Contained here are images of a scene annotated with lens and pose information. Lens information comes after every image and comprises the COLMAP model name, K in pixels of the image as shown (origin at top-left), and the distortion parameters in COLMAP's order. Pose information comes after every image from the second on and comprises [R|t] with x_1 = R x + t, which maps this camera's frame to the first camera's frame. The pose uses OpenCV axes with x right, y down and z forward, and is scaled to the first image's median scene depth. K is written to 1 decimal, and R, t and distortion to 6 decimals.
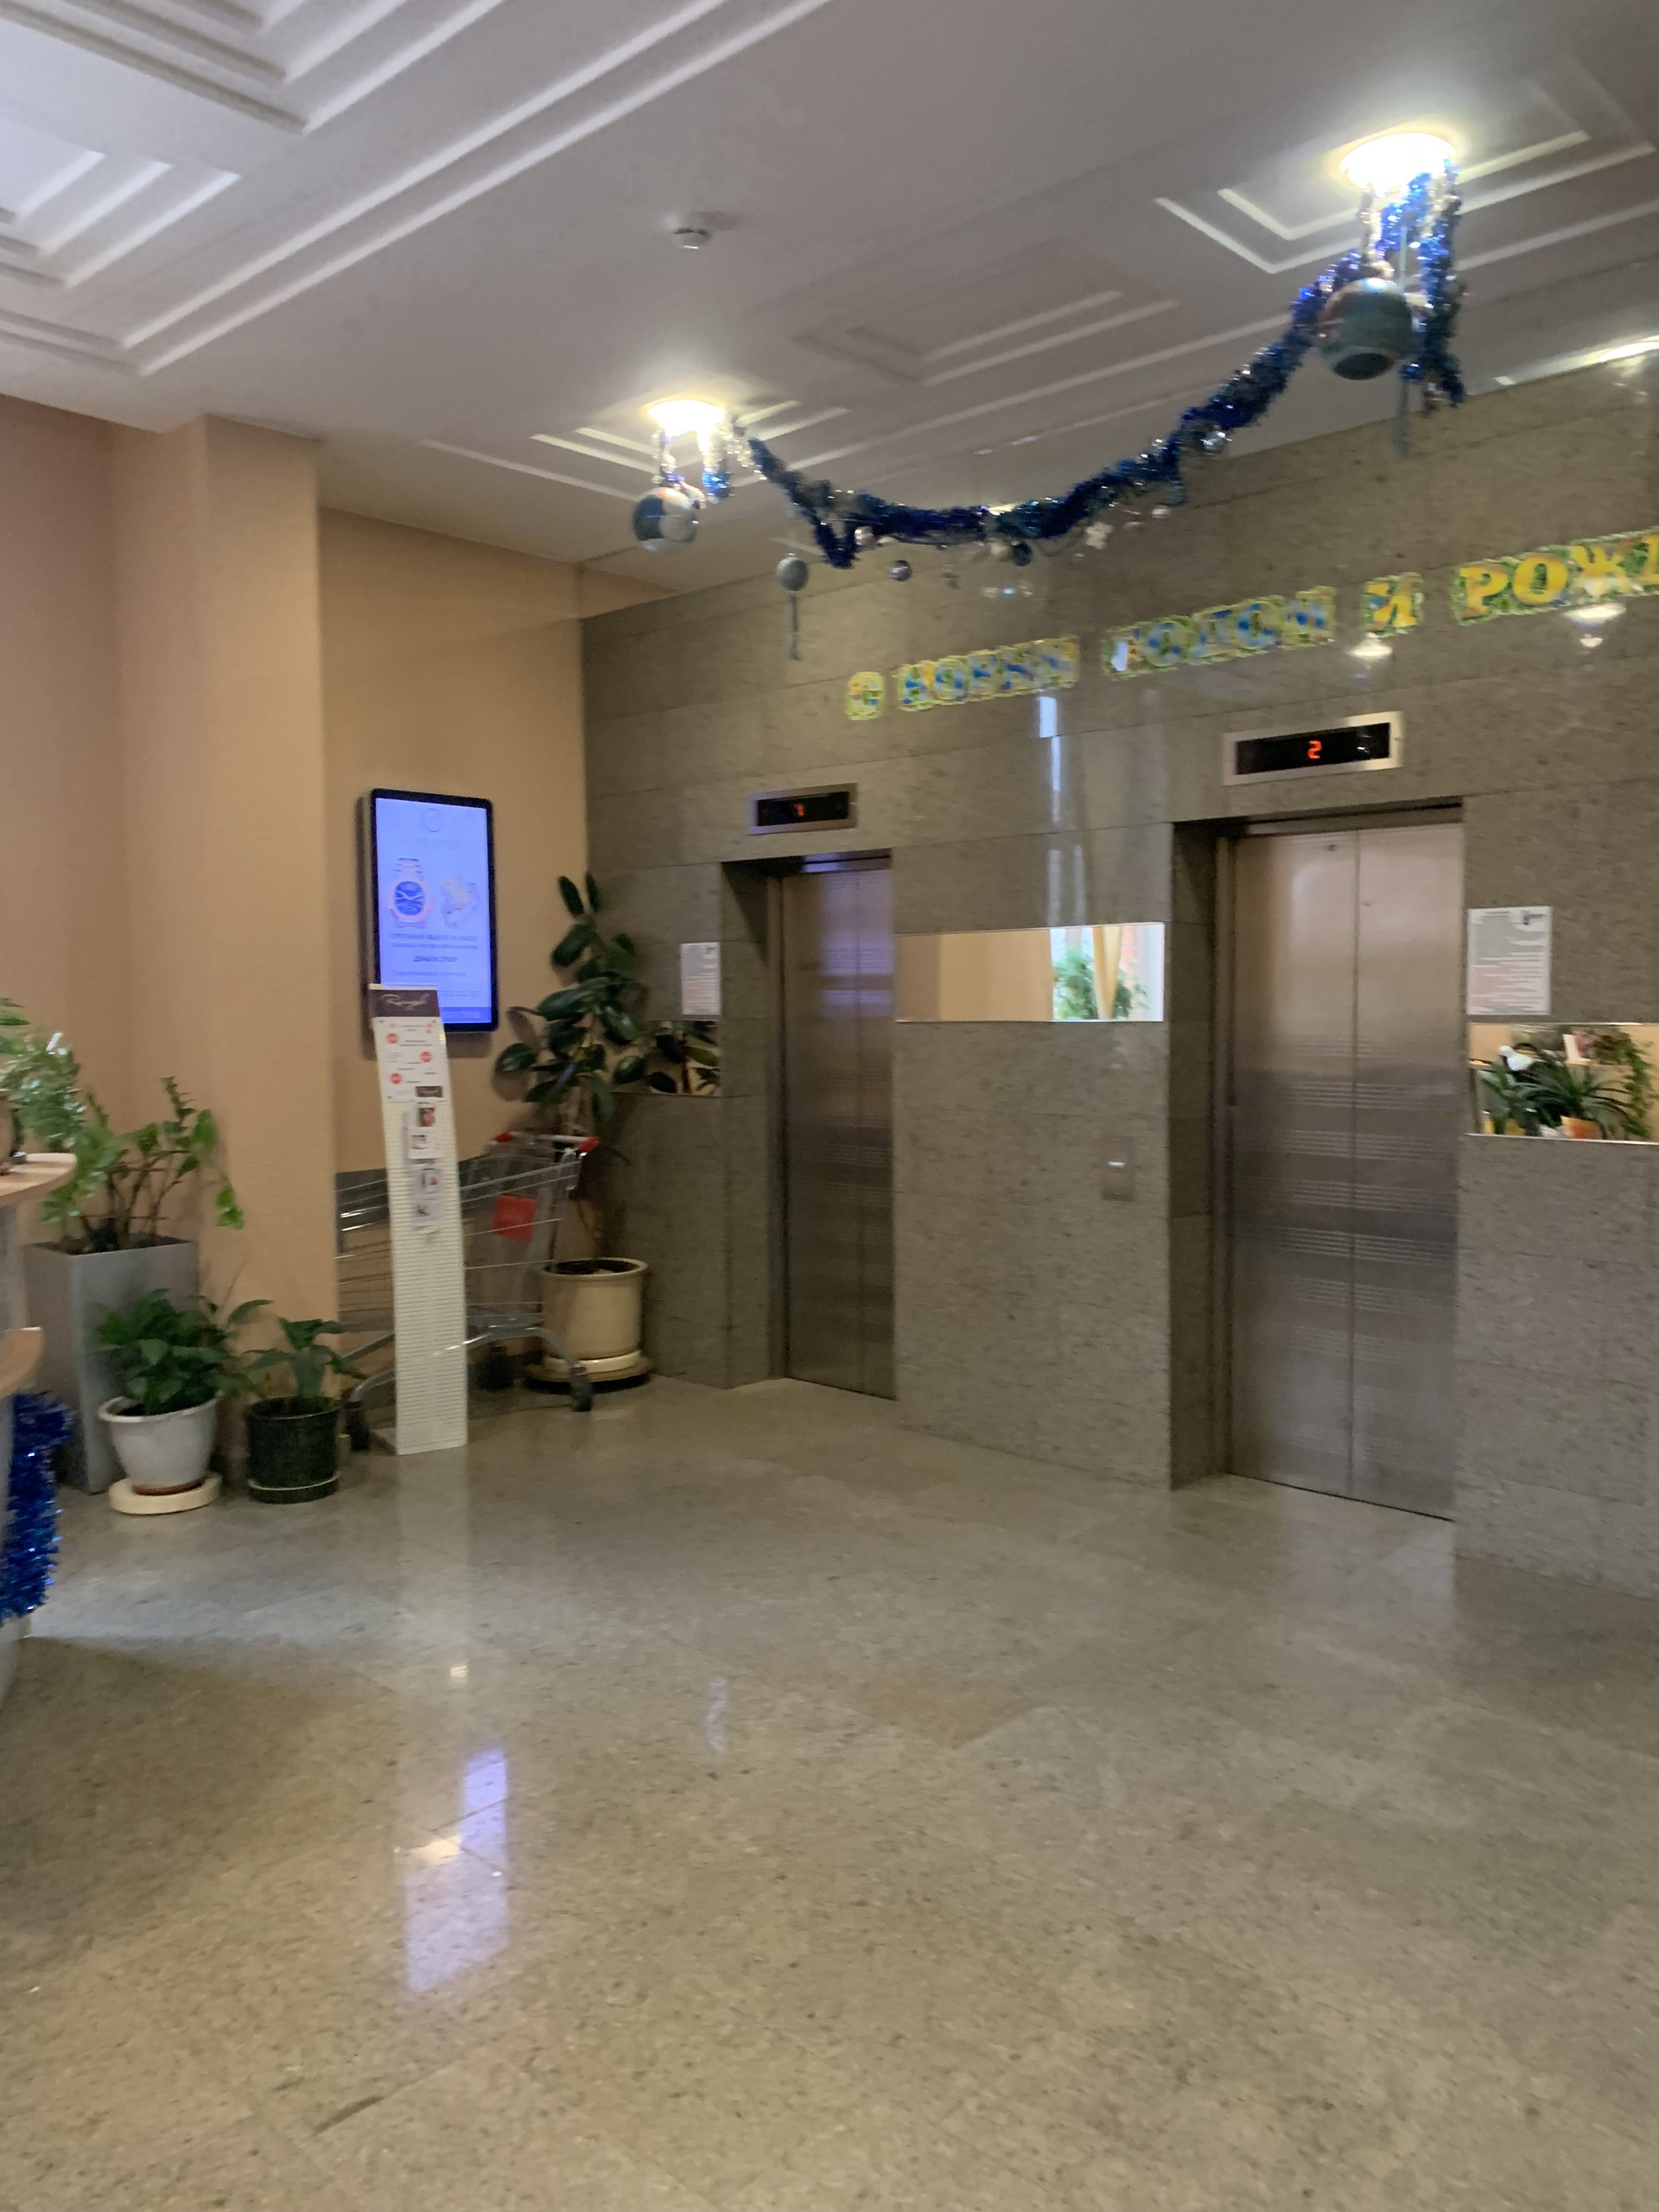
lens RADIAL K [[1704.3, 0, 829.5], [0, 1704.3, 1106.0], [0, 0, 1]] dist [0.071088, -0.112338]
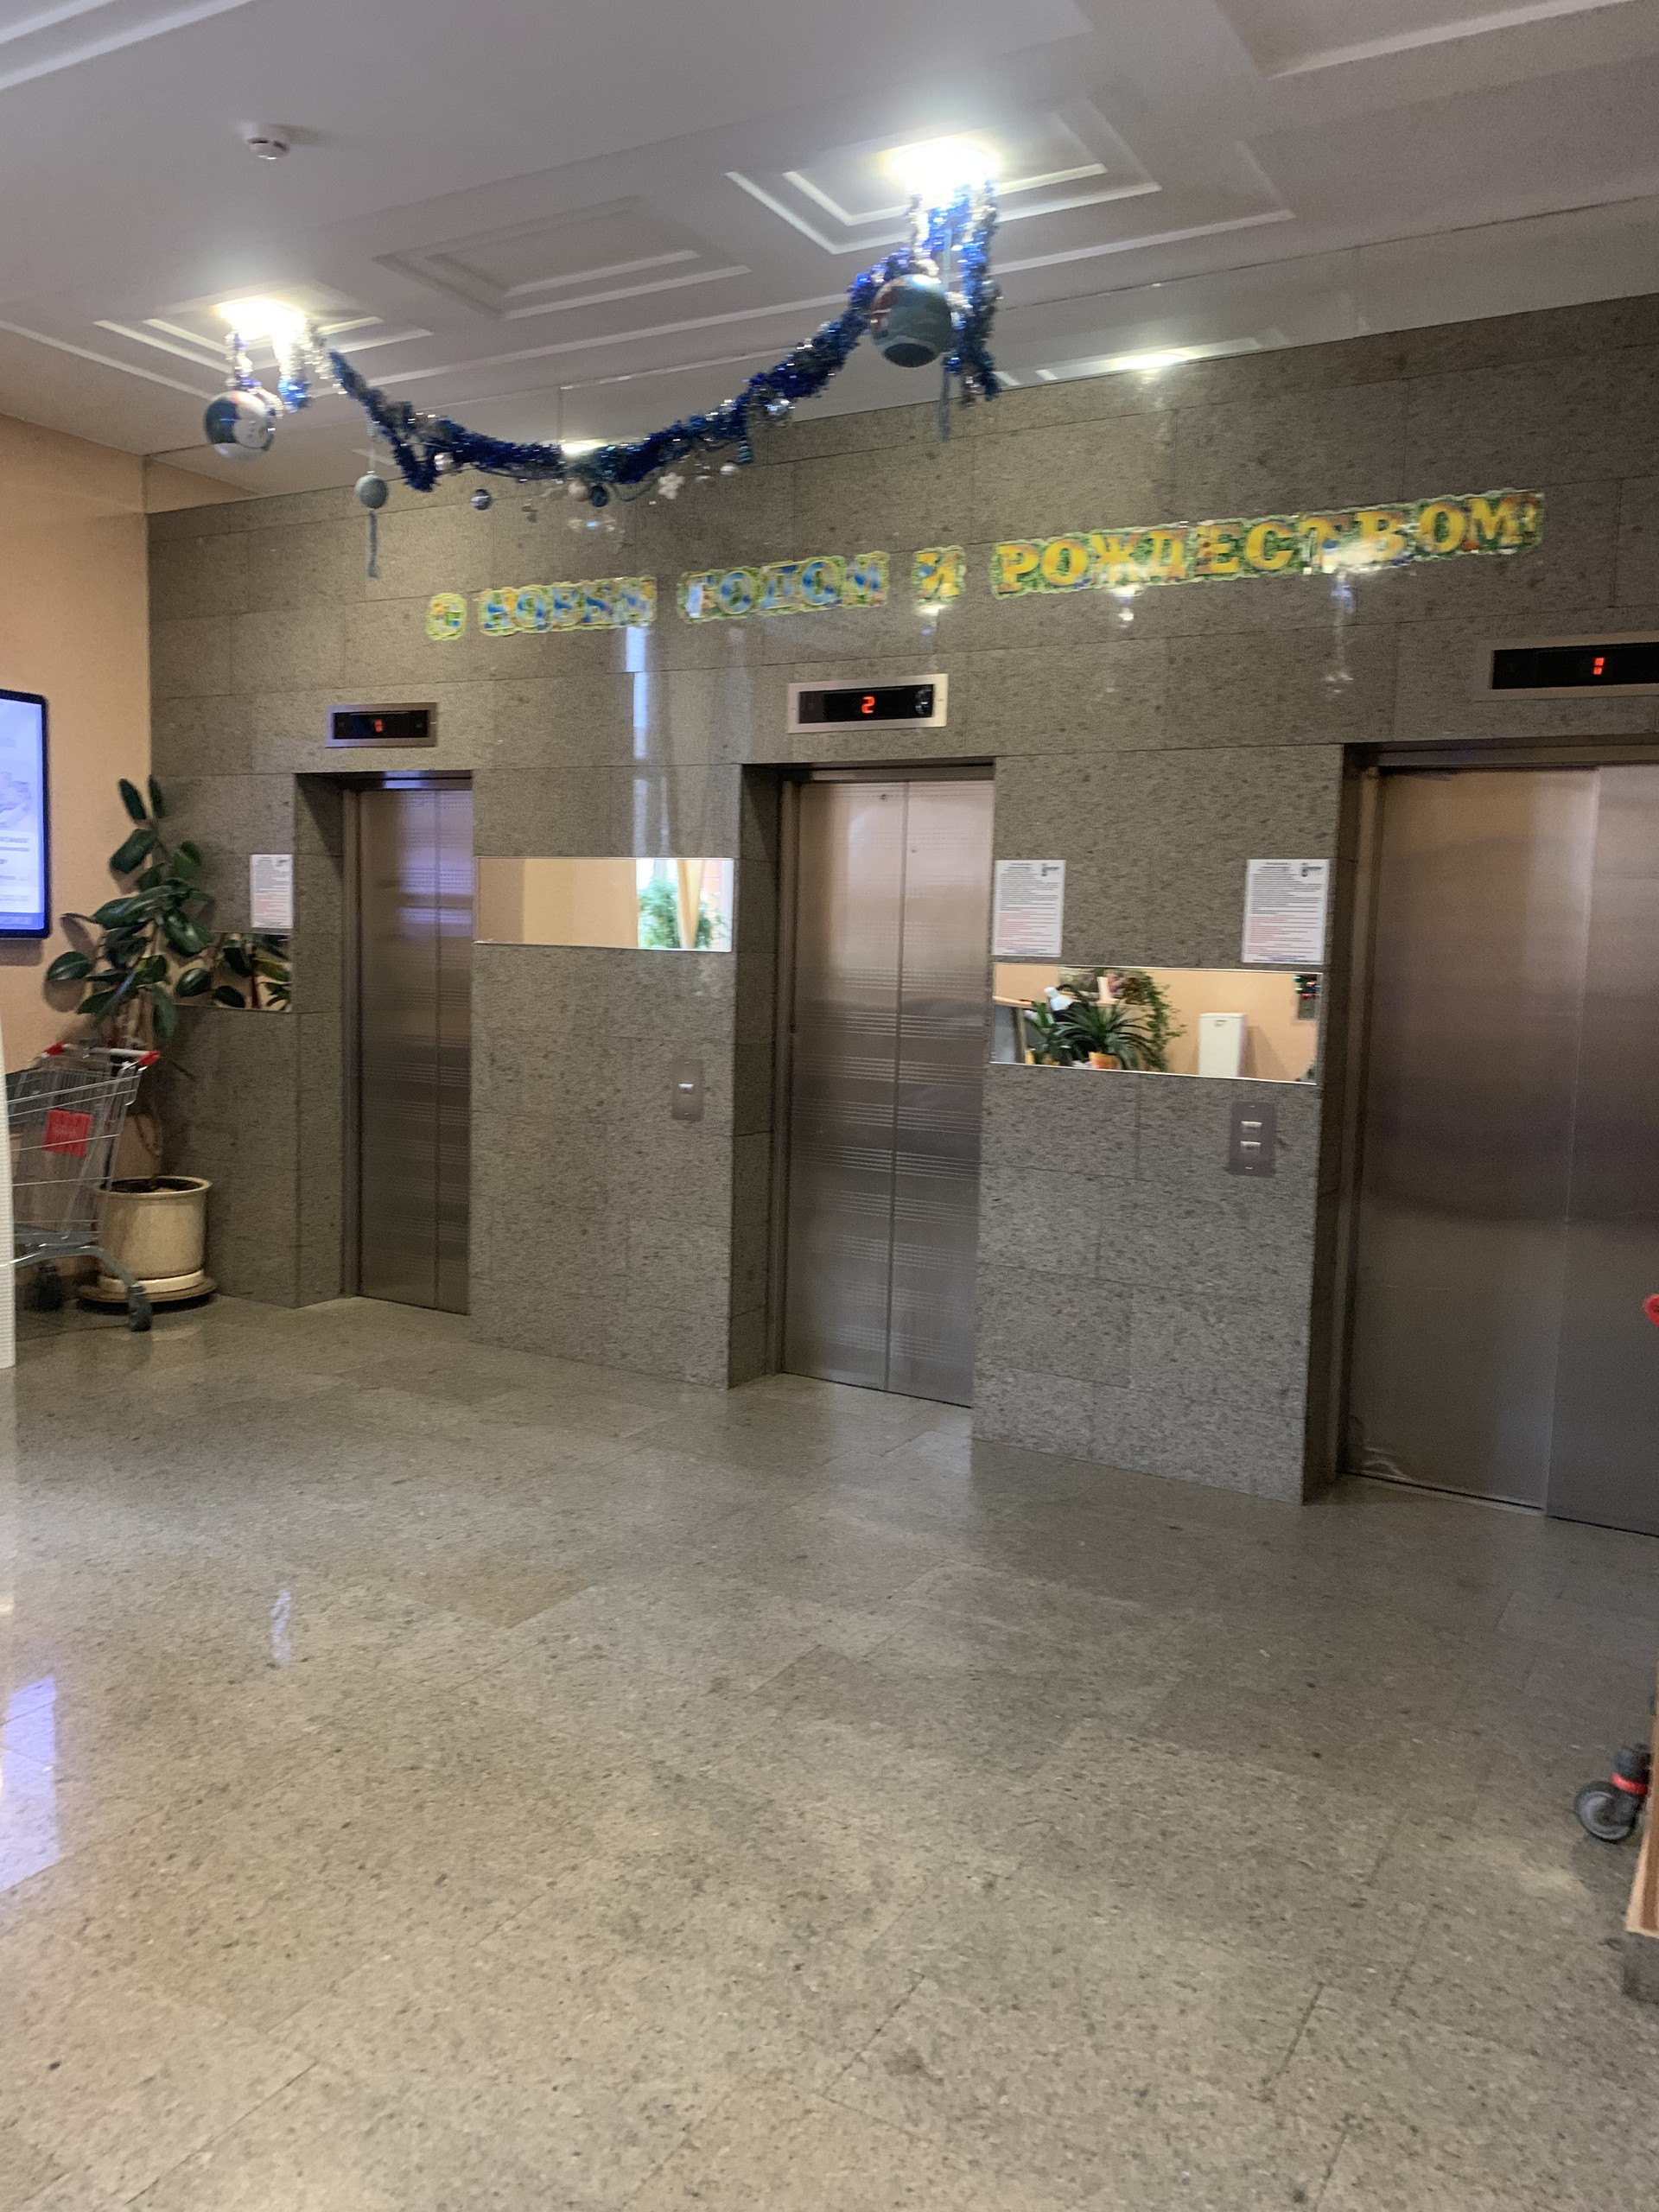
lens RADIAL K [[1707.4, 0, 794.1], [0, 1707.4, 1083.0], [0, 0, 1]] dist [0.065846, -0.107142]
pose [[0.976008, 0.015468, 0.217185, 0.006425], [-0.021794, 0.999404, 0.026763, 0.003398], [-0.216642, -0.030855, 0.975763, -0.049381]]
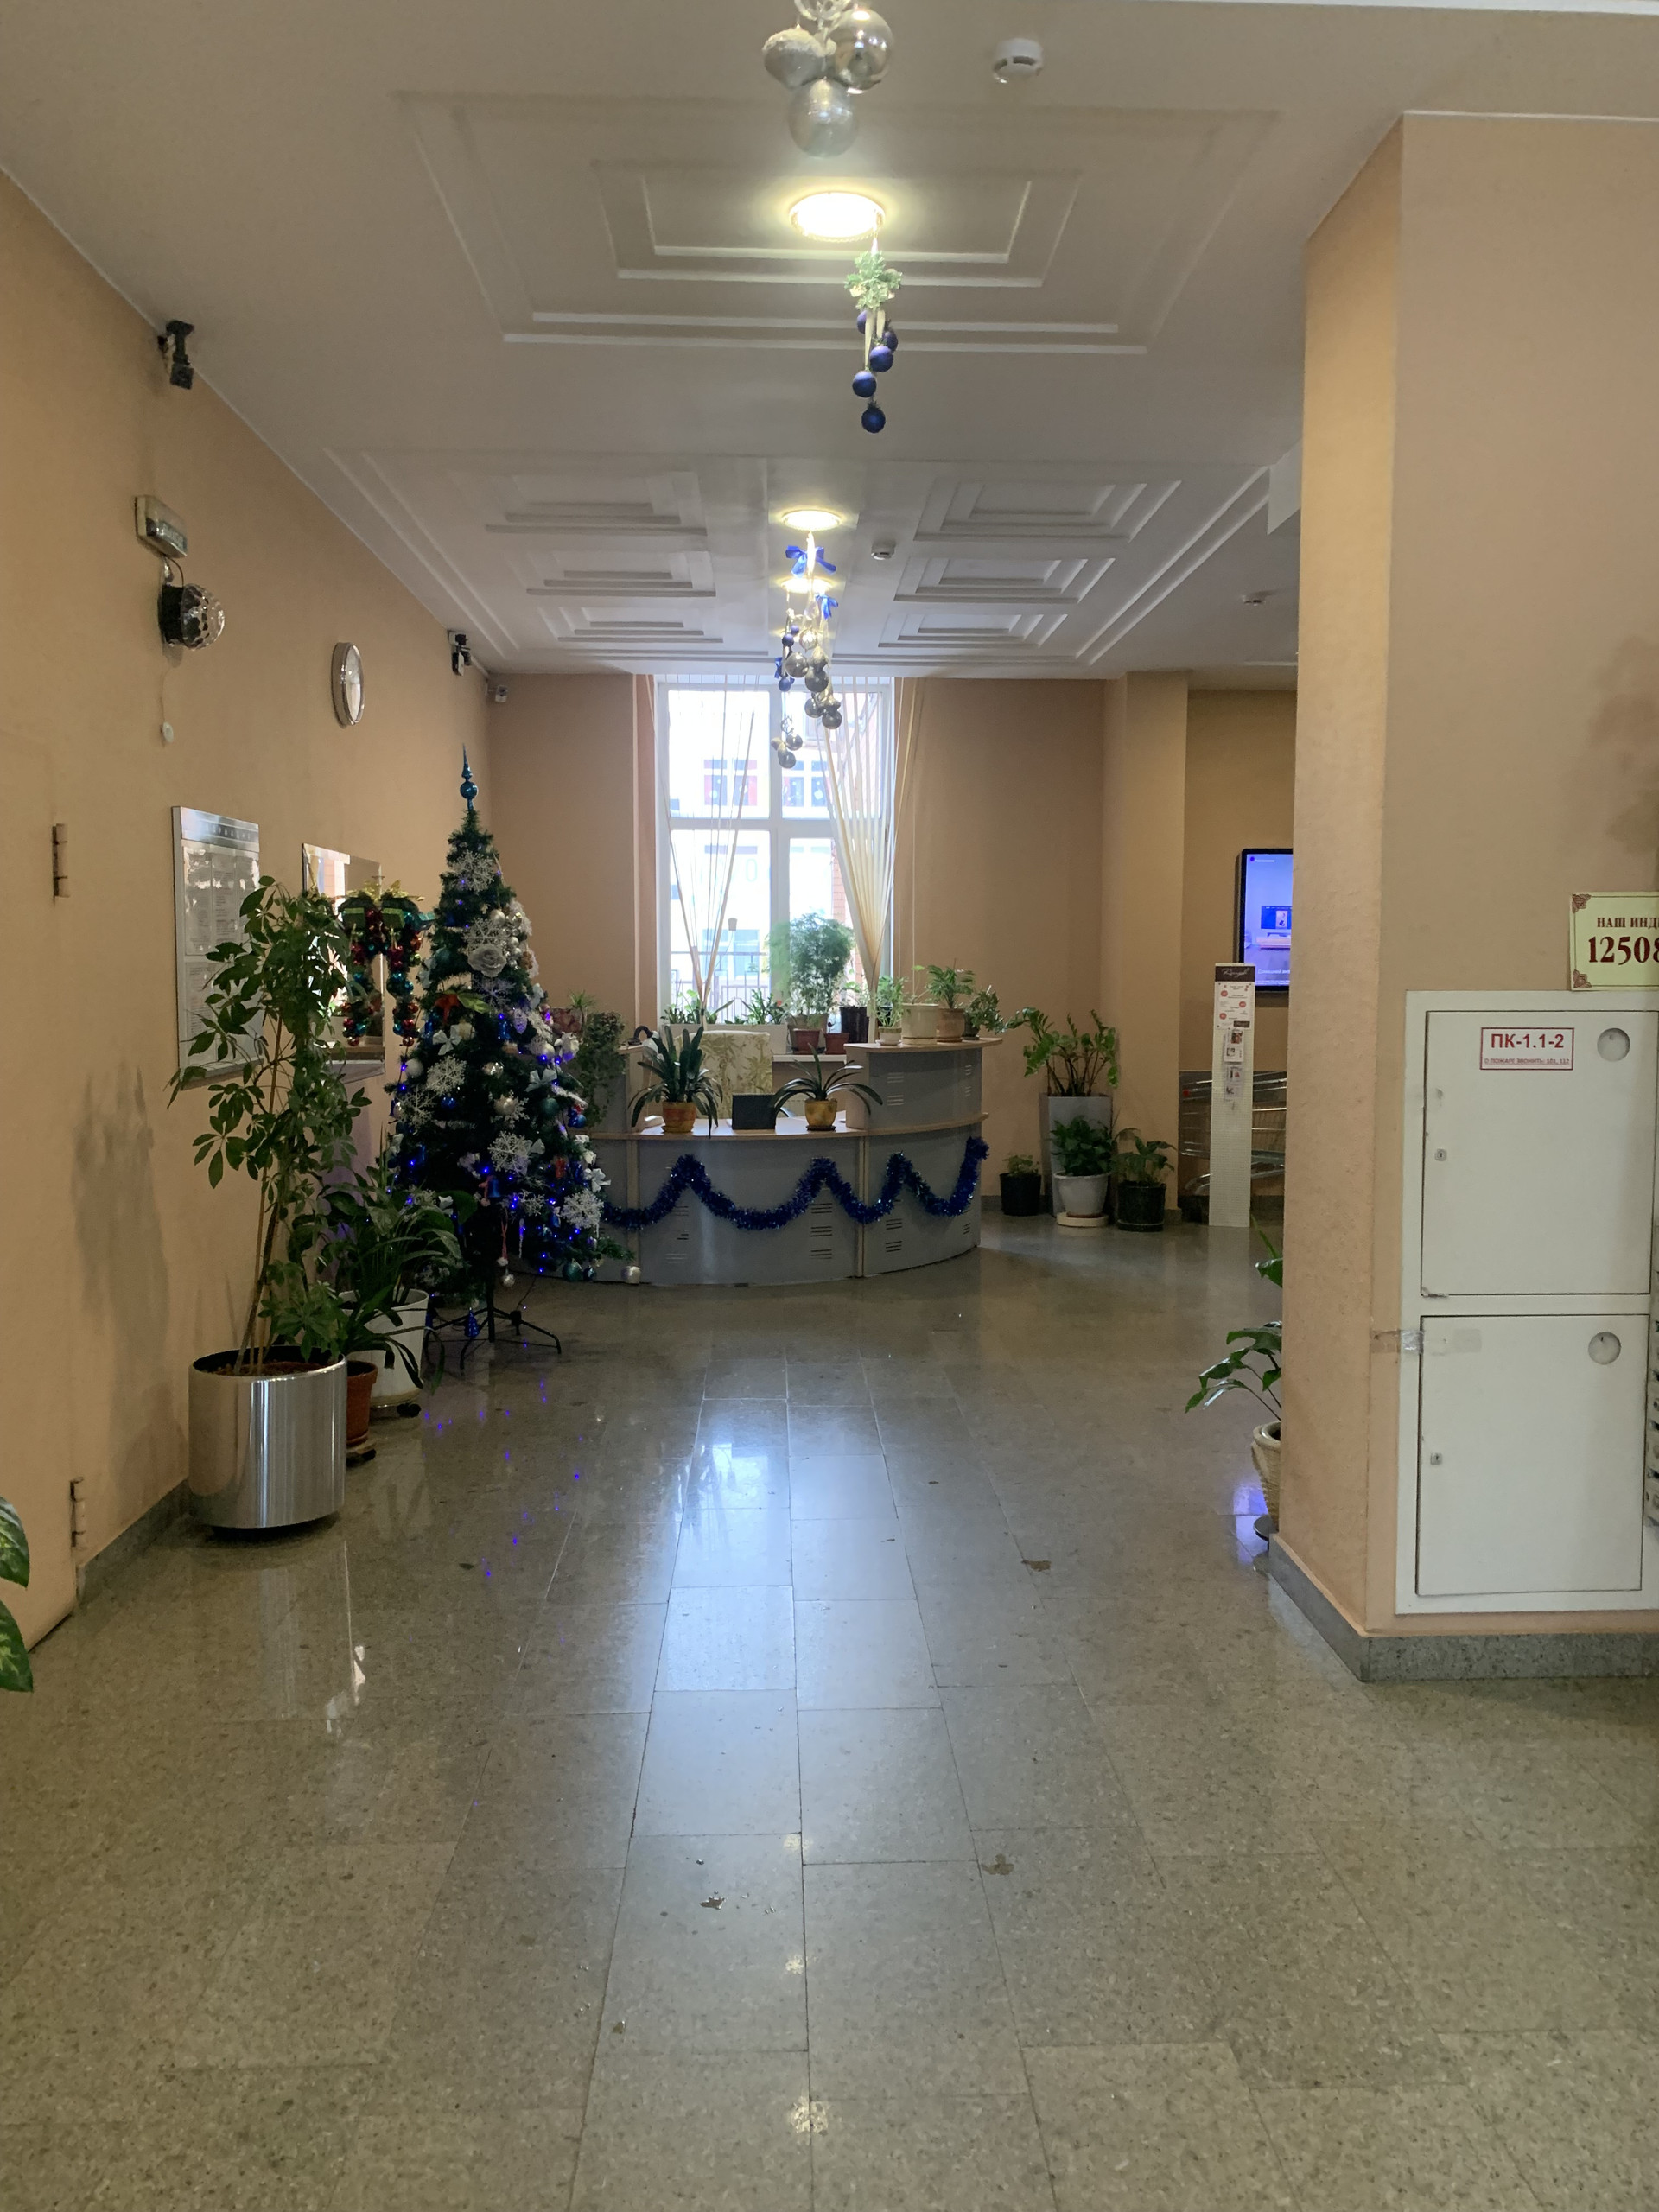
lens RADIAL K [[1704.3, 0, 829.5], [0, 1704.3, 1106.0], [0, 0, 1]] dist [0.071088, -0.112338]
pose [[0.706966, 0.067058, -0.704061, 0.879208], [-0.053165, 0.997717, 0.041642, 0.030600], [0.705246, 0.007992, 0.708918, -0.676813]]
